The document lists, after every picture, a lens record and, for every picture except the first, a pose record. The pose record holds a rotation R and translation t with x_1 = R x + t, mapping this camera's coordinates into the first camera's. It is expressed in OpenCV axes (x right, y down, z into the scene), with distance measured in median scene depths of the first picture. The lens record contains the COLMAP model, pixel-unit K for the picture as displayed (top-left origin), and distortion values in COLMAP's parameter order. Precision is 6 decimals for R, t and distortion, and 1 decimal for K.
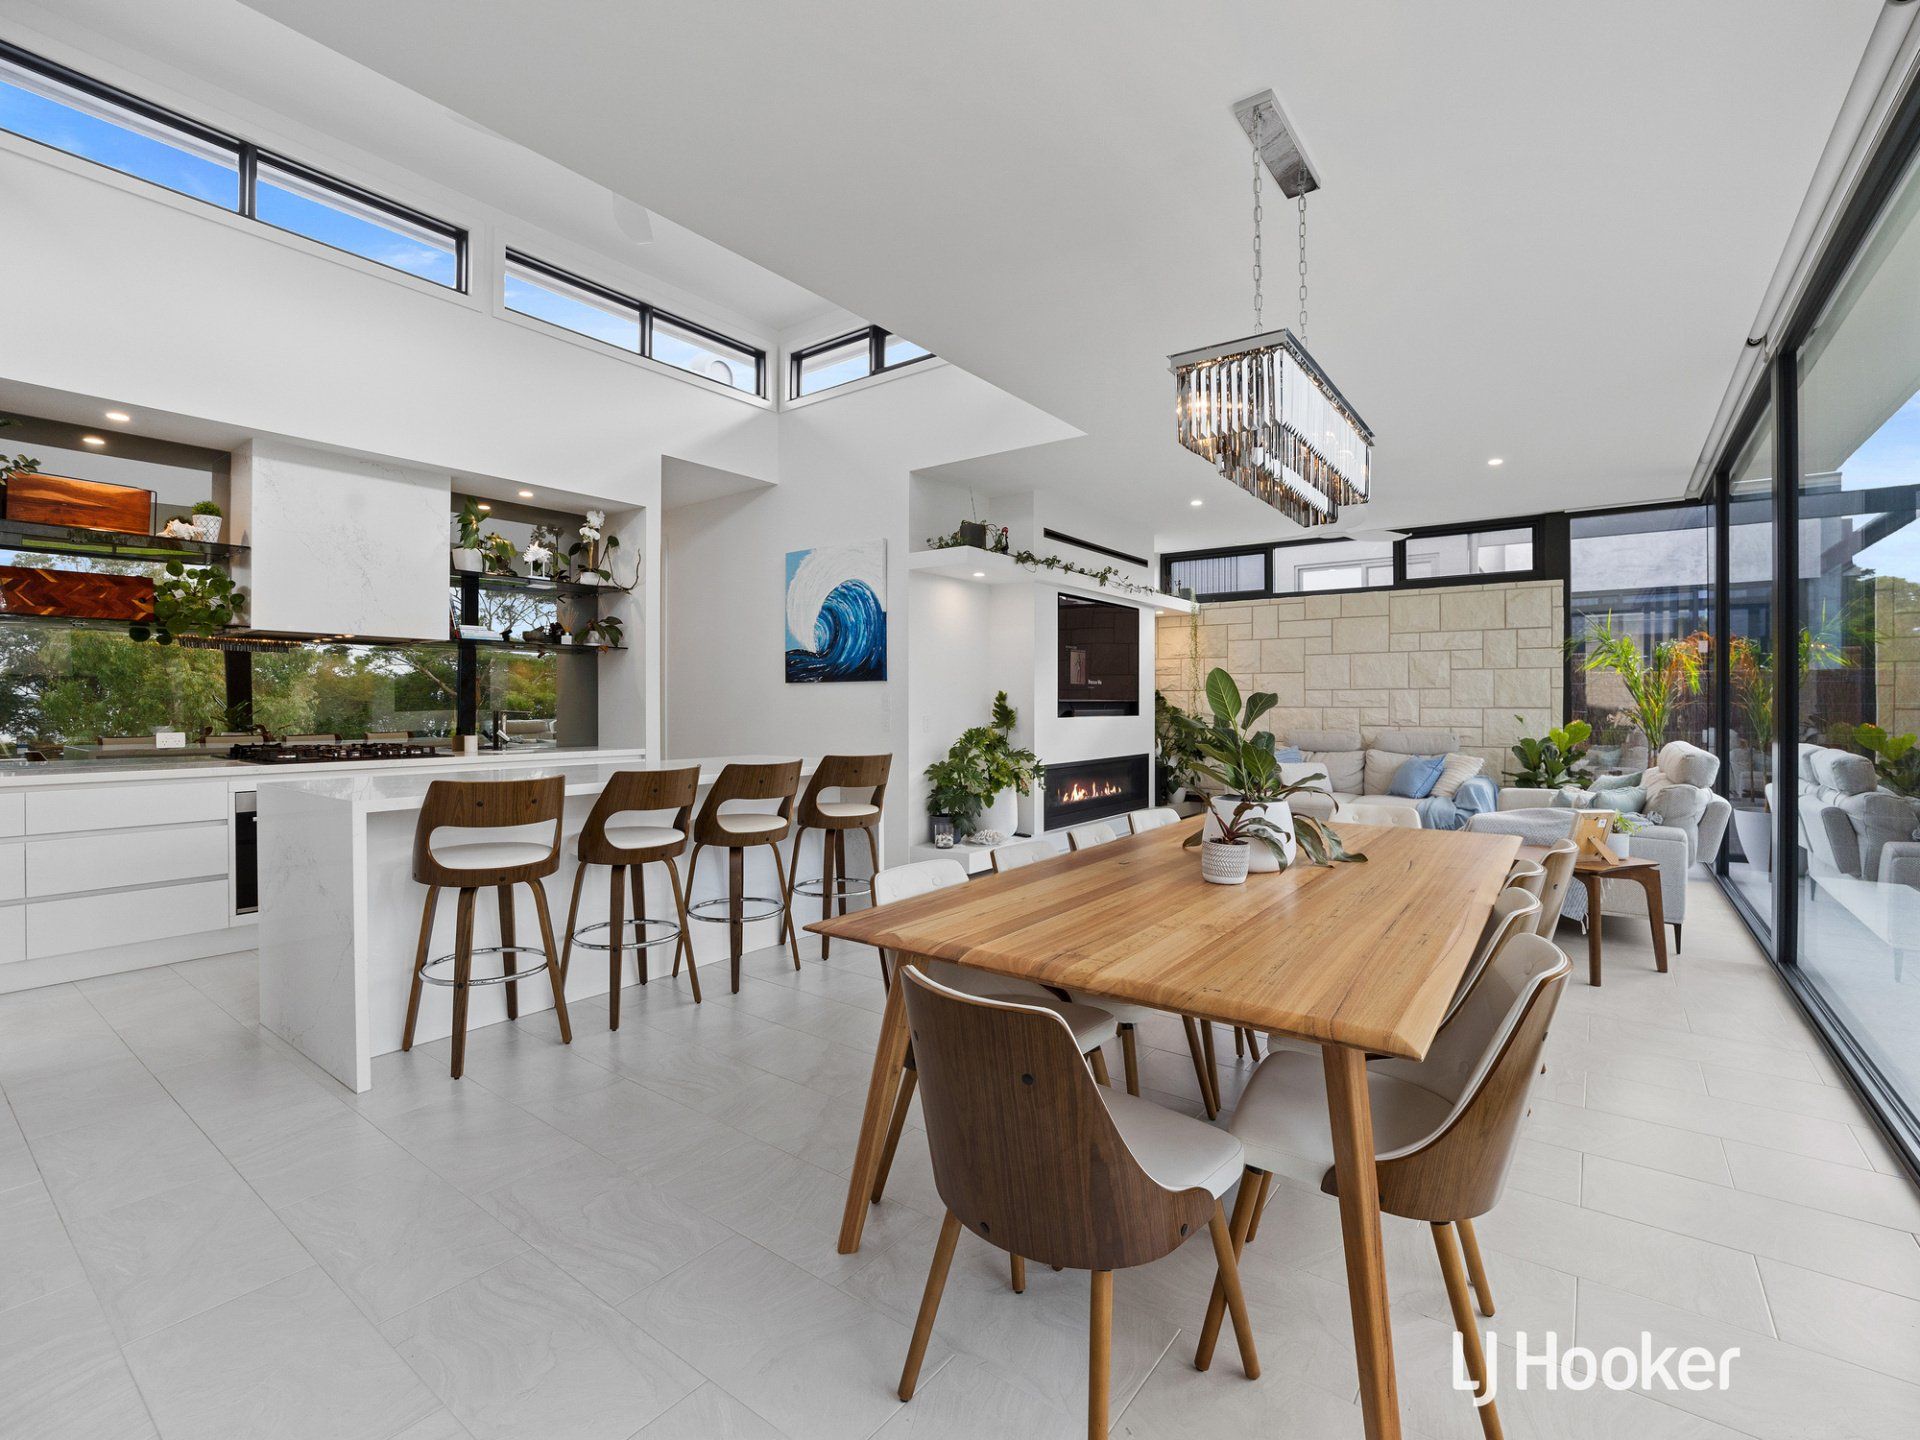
lens RADIAL K [[905.3, 0, 991.0], [0, 905.3, 712.4], [0, 0, 1]] dist [-0.040142, 0.000273]
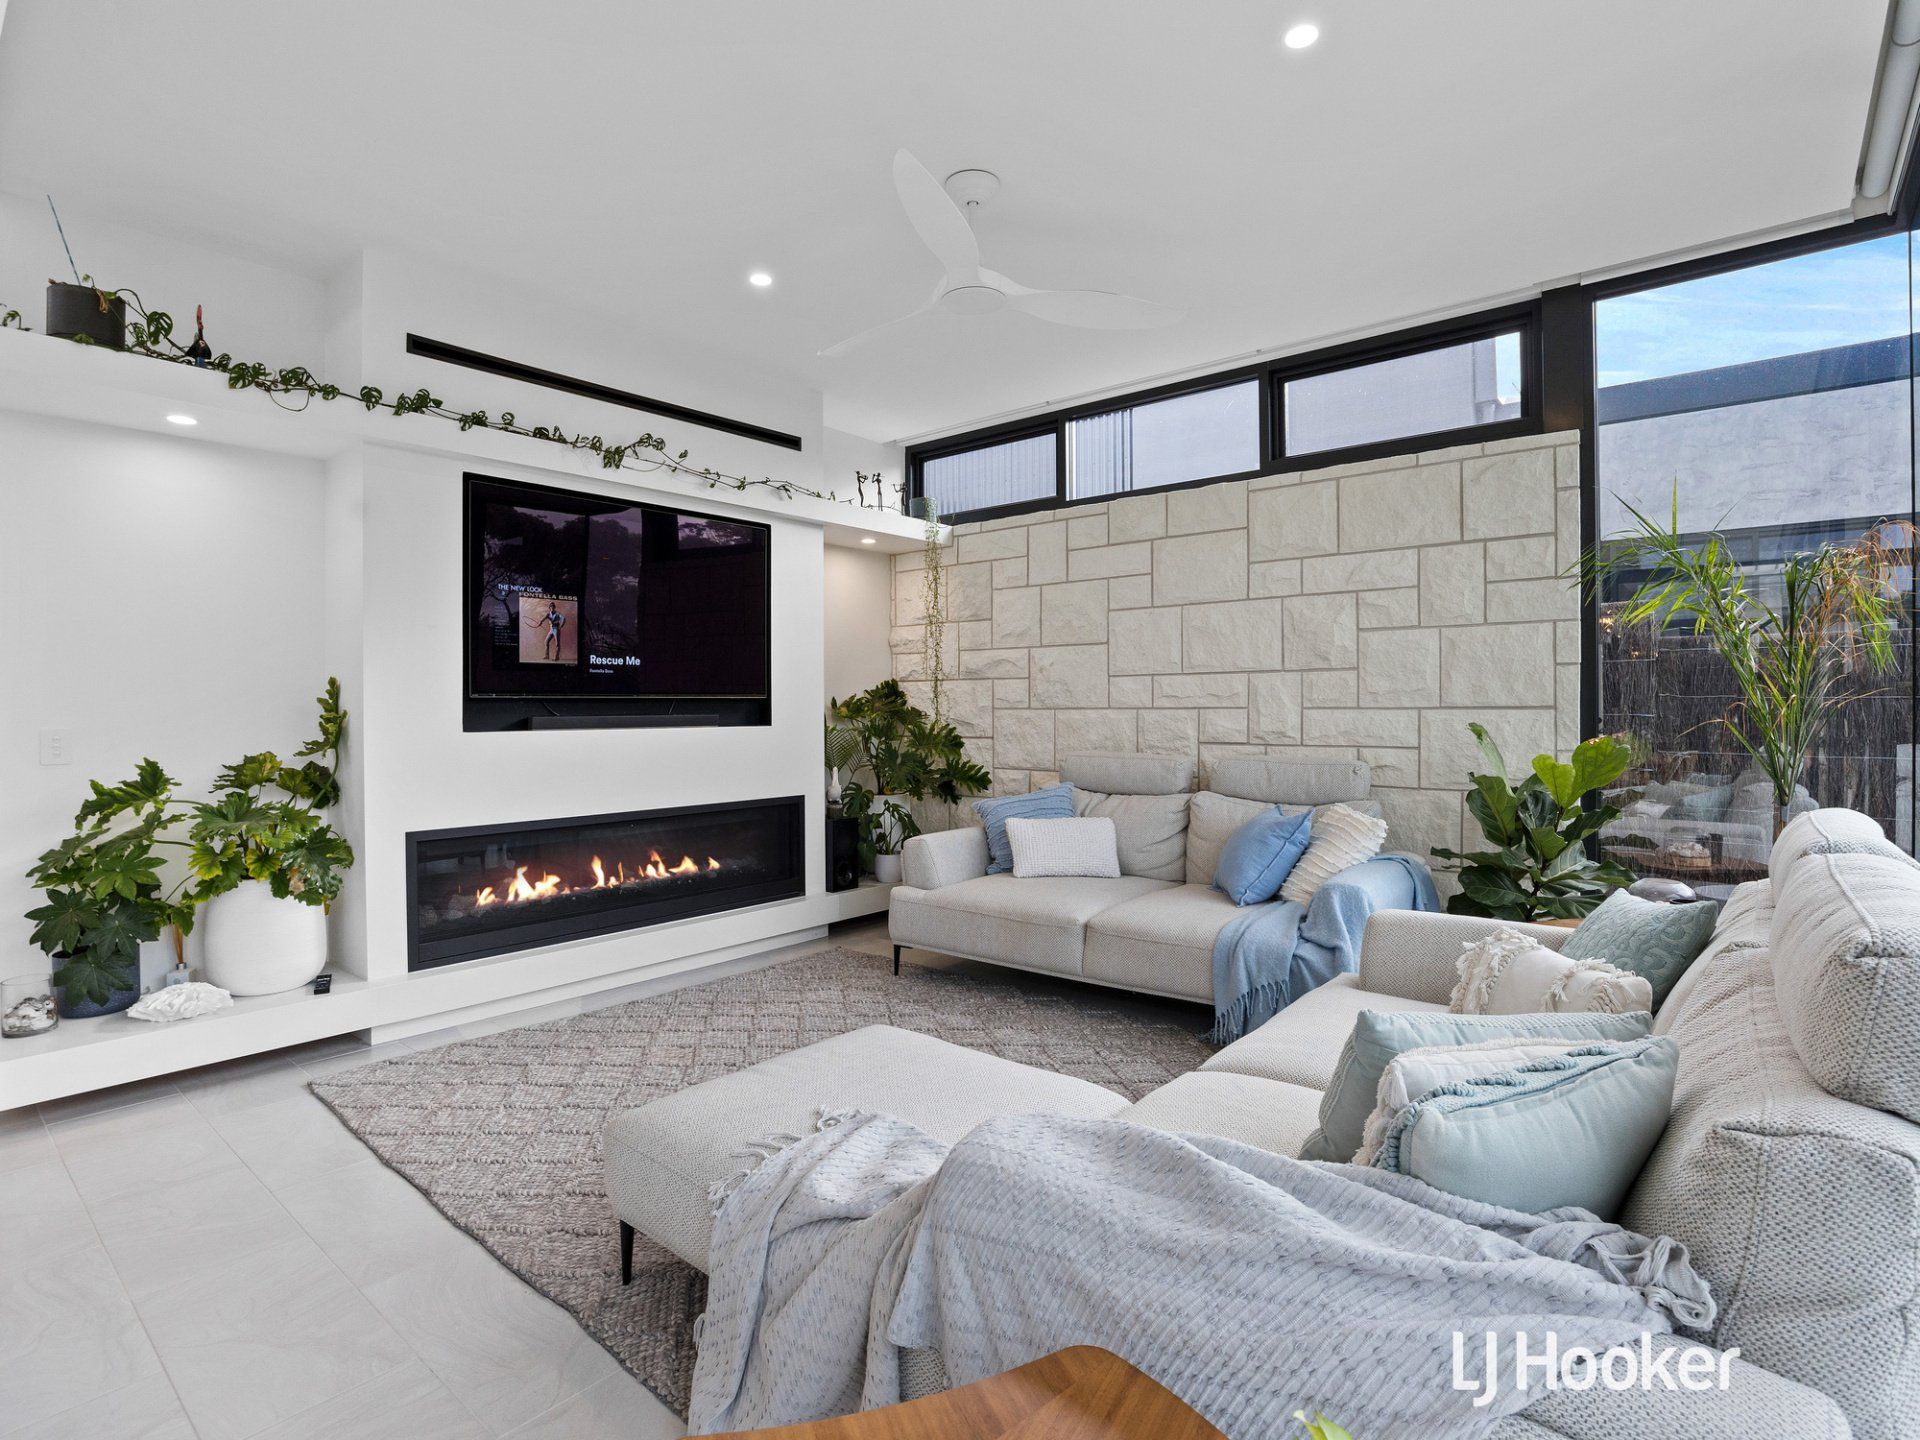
lens RADIAL K [[1028.7, 0, 960.0], [0, 1028.7, 720.0], [0, 0, 1]] dist [-0.047207, 0.001891]
pose [[0.997587, -0.003056, -0.069363, 0.339325], [0.003305, 0.999989, 0.003463, -0.001215], [0.069351, -0.003684, 0.997586, 0.431775]]
